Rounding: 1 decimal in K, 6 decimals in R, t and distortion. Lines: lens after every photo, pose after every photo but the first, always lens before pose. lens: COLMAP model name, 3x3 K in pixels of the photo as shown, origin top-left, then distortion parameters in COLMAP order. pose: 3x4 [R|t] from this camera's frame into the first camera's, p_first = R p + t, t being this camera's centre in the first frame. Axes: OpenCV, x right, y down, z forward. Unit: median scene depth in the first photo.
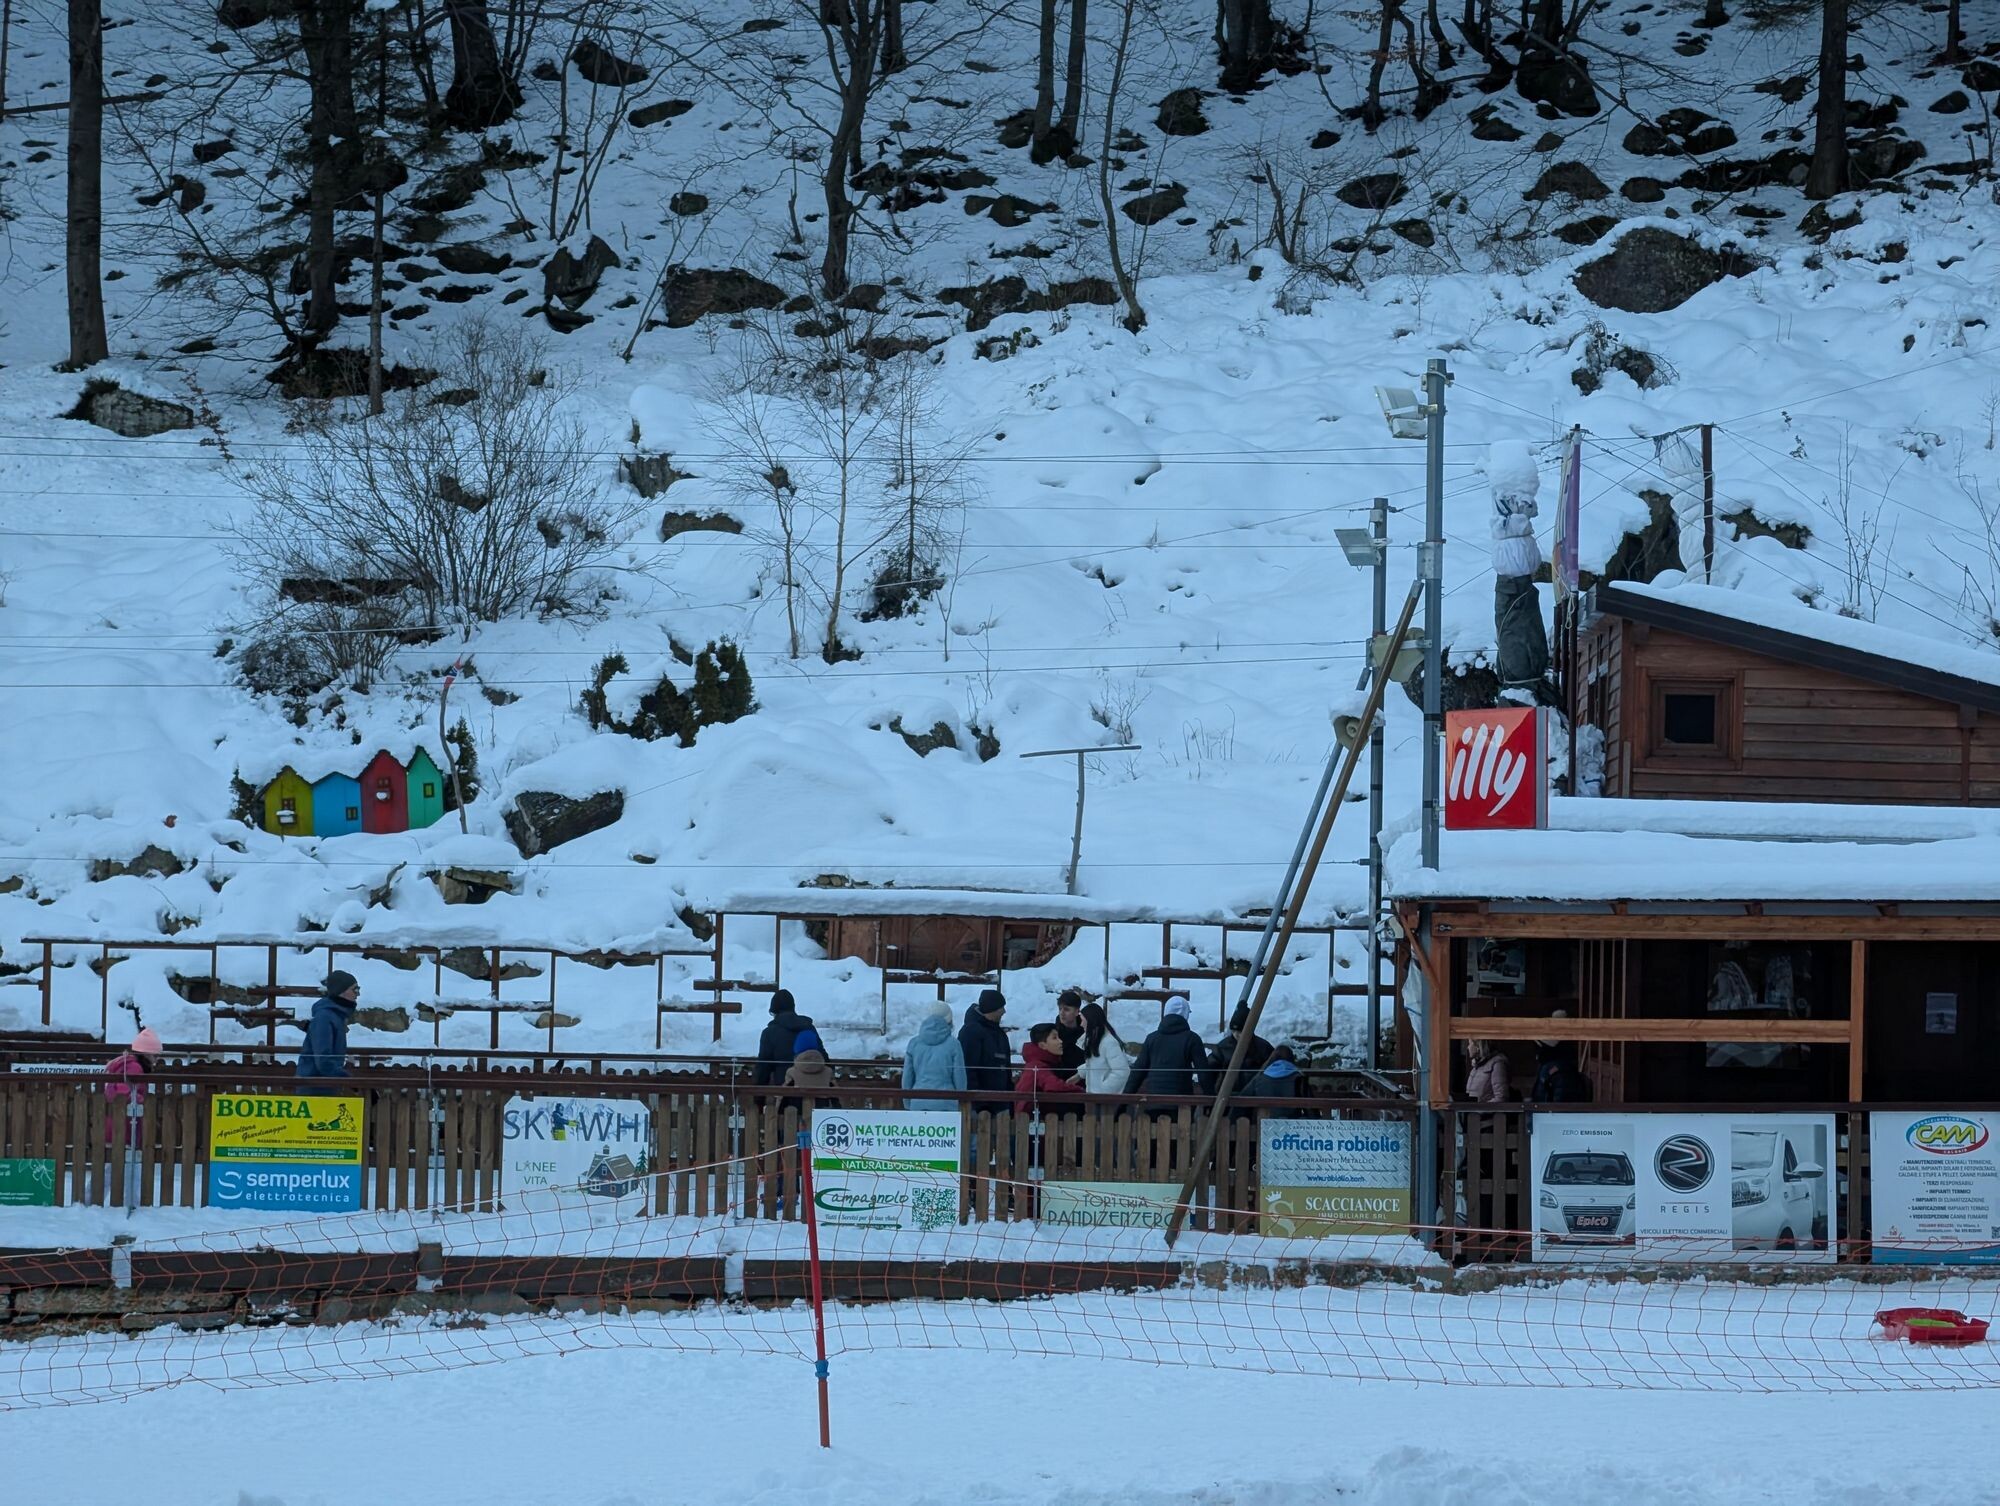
lens RADIAL K [[6417.7, 0, 1000.0], [0, 6417.7, 753.0], [0, 0, 1]] dist [0.672947, -1.981987]
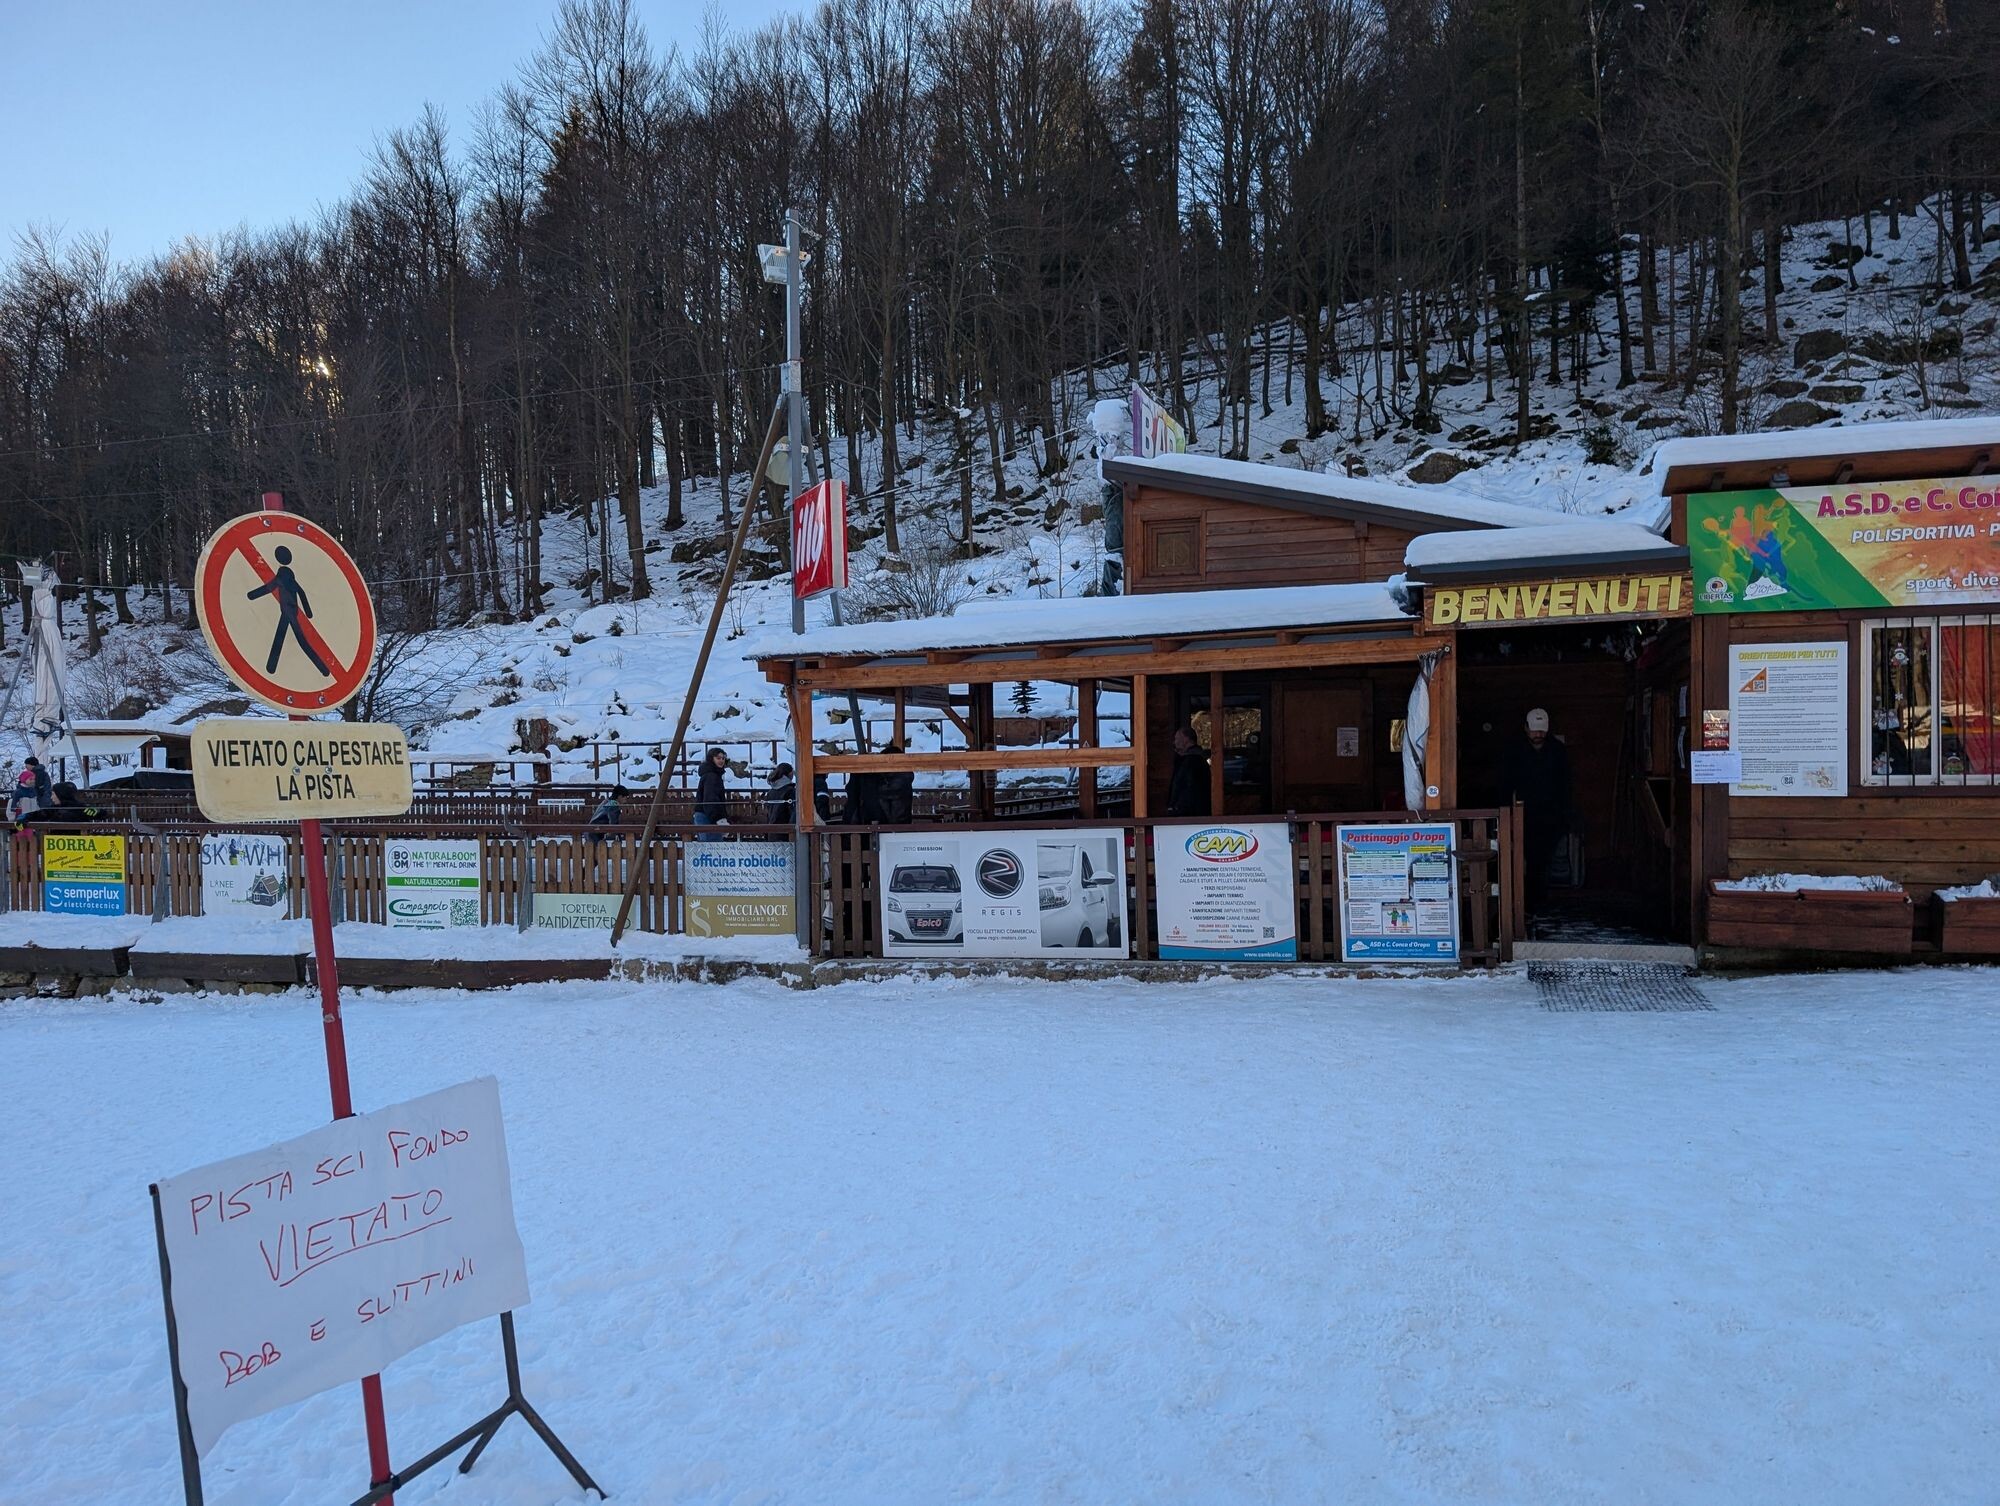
lens RADIAL K [[1402.3, 0, 1000.0], [0, 1402.3, 753.0], [0, 0, 1]] dist [0.046248, -0.002302]
pose [[0.954988, -0.033258, -0.294773, 0.180214], [0.042105, 0.998832, 0.023716, 0.035703], [0.293640, -0.035060, 0.955273, 0.759152]]
